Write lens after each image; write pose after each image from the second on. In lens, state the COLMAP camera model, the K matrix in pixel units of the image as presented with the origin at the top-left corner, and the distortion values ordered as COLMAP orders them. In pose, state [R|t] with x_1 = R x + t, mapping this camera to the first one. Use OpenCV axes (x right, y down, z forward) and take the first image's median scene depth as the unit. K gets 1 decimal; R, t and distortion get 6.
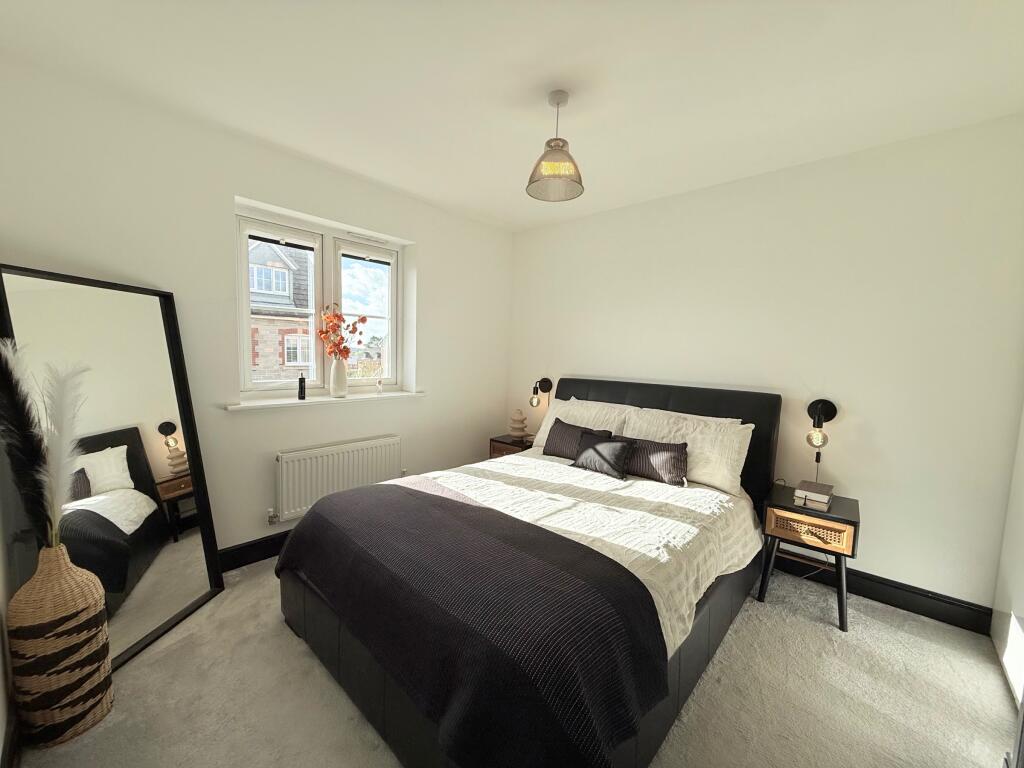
lens RADIAL K [[407.5, 0, 514.6], [0, 407.5, 381.7], [0, 0, 1]] dist [-0.000037, 0.000604]
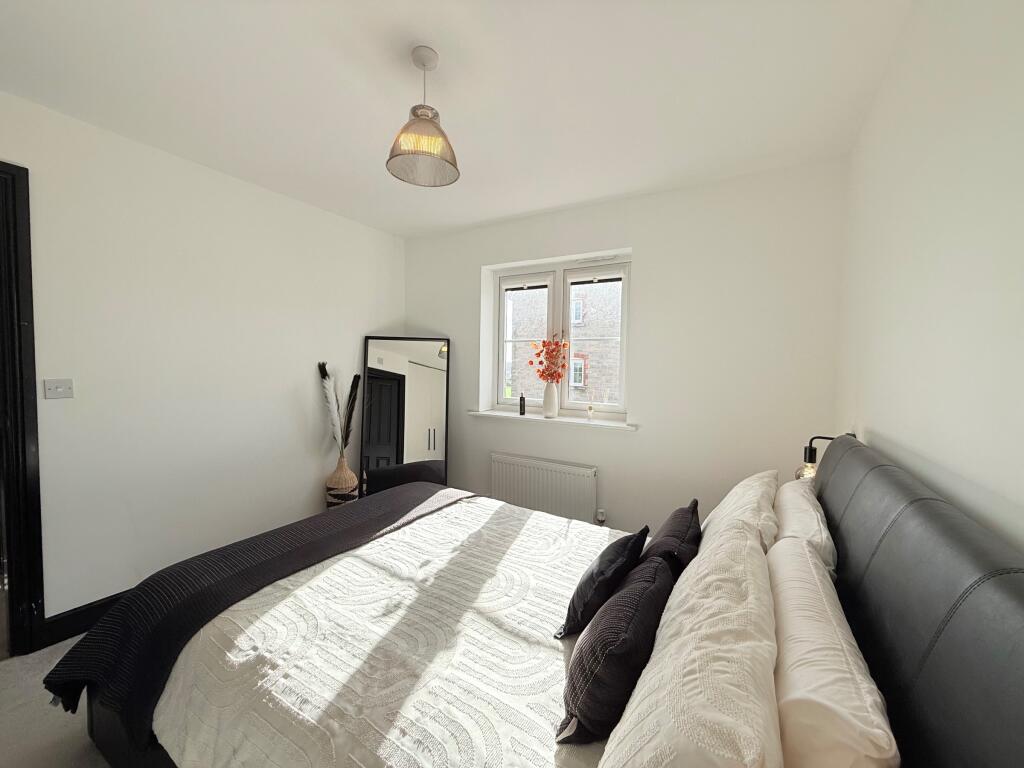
lens RADIAL K [[407.5, 0, 510.3], [0, 407.5, 388.7], [0, 0, 1]] dist [-0.000037, 0.000604]
pose [[0.192084, 0.029577, -0.980933, 0.659841], [-0.086961, 0.996127, 0.013007, -0.046790], [0.977518, 0.082805, 0.193913, 0.750035]]
